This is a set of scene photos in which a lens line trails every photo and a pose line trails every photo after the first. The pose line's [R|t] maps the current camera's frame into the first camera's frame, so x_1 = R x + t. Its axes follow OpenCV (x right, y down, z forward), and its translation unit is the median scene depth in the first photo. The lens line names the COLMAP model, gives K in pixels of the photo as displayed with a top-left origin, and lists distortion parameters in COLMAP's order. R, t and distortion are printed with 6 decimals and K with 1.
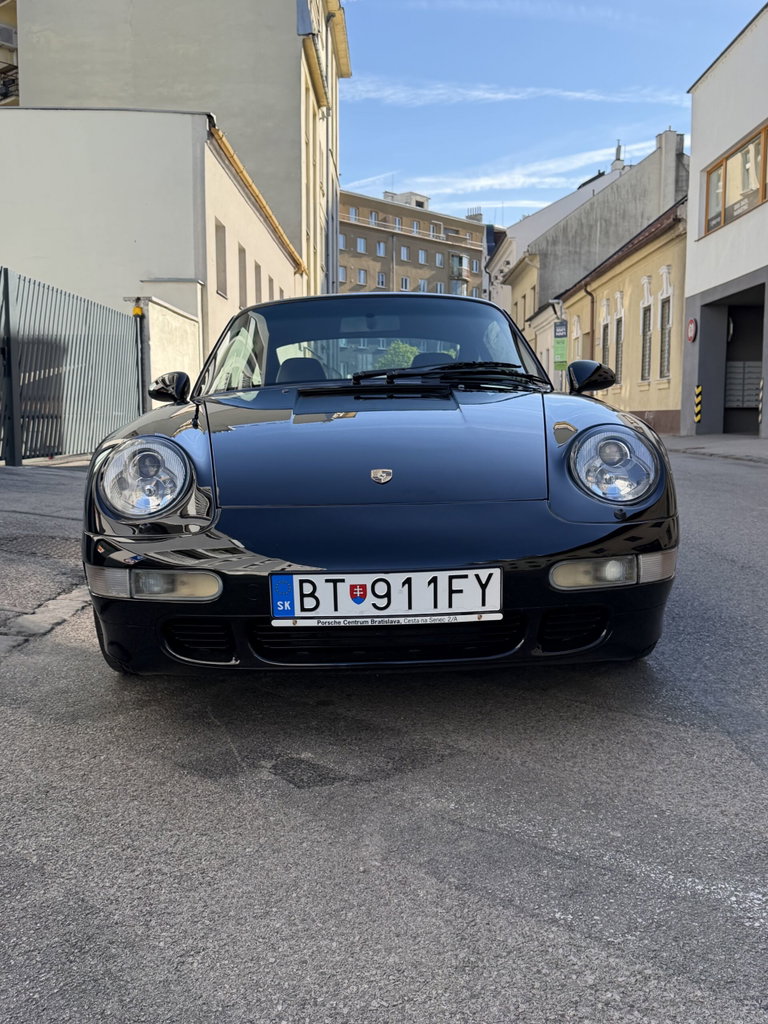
lens RADIAL K [[1015.4, 0, 384.0], [0, 1015.4, 512.0], [0, 0, 1]] dist [0.151481, -0.299253]
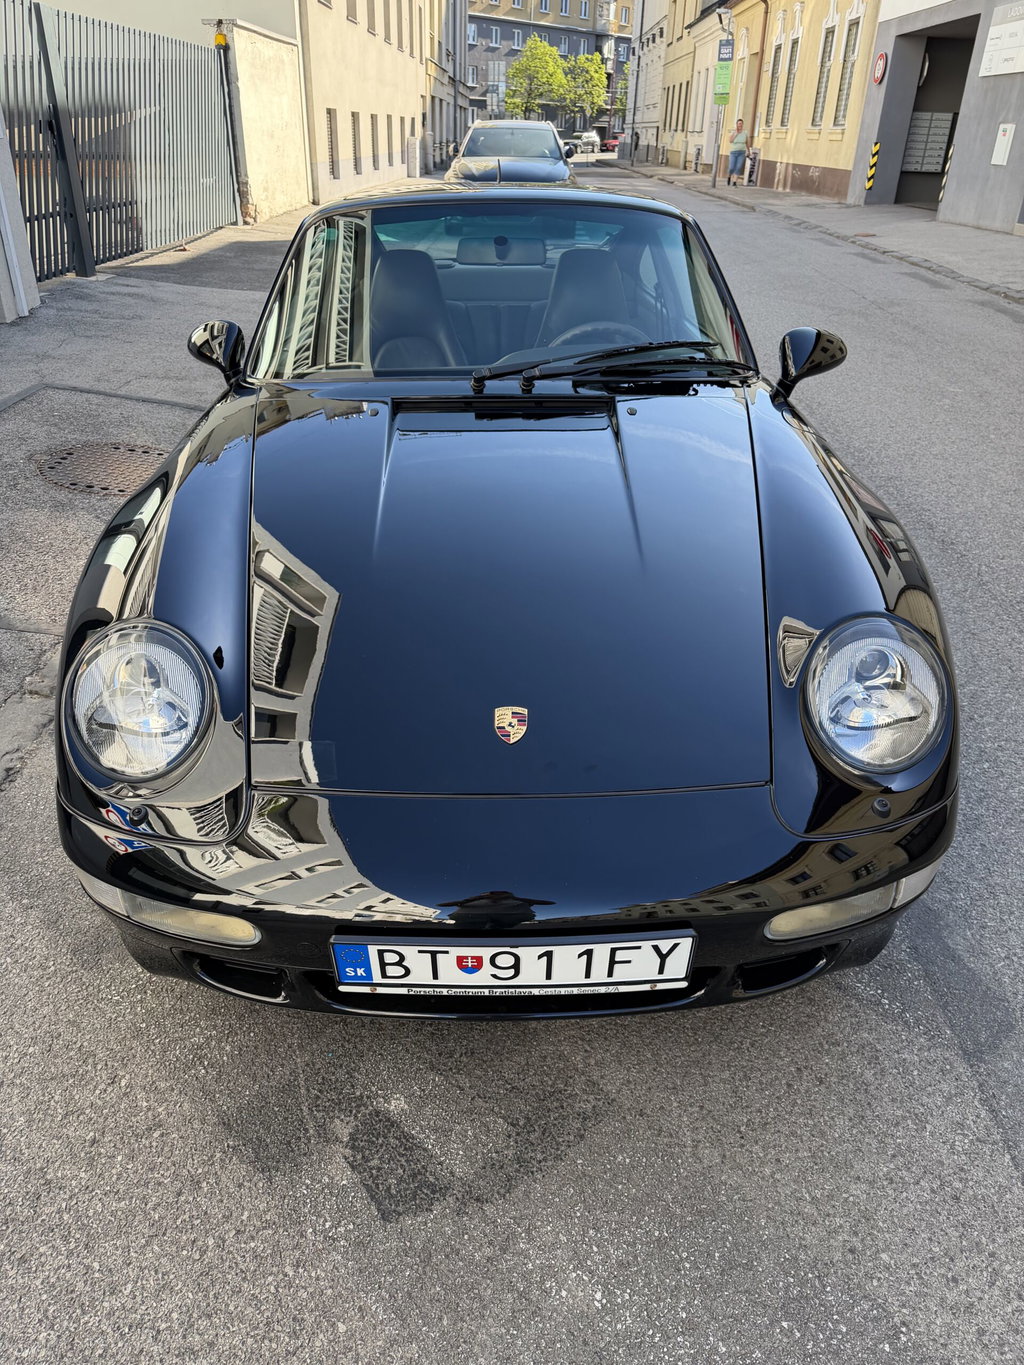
lens RADIAL K [[977.1, 0, 514.7], [0, 977.1, 675.1], [0, 0, 1]] dist [0.003183, 0.000627]
pose [[0.999619, 0.025056, 0.011617, -0.008010], [-0.027614, 0.914261, 0.404183, -0.319201], [-0.000494, -0.404350, 0.914604, 0.474928]]
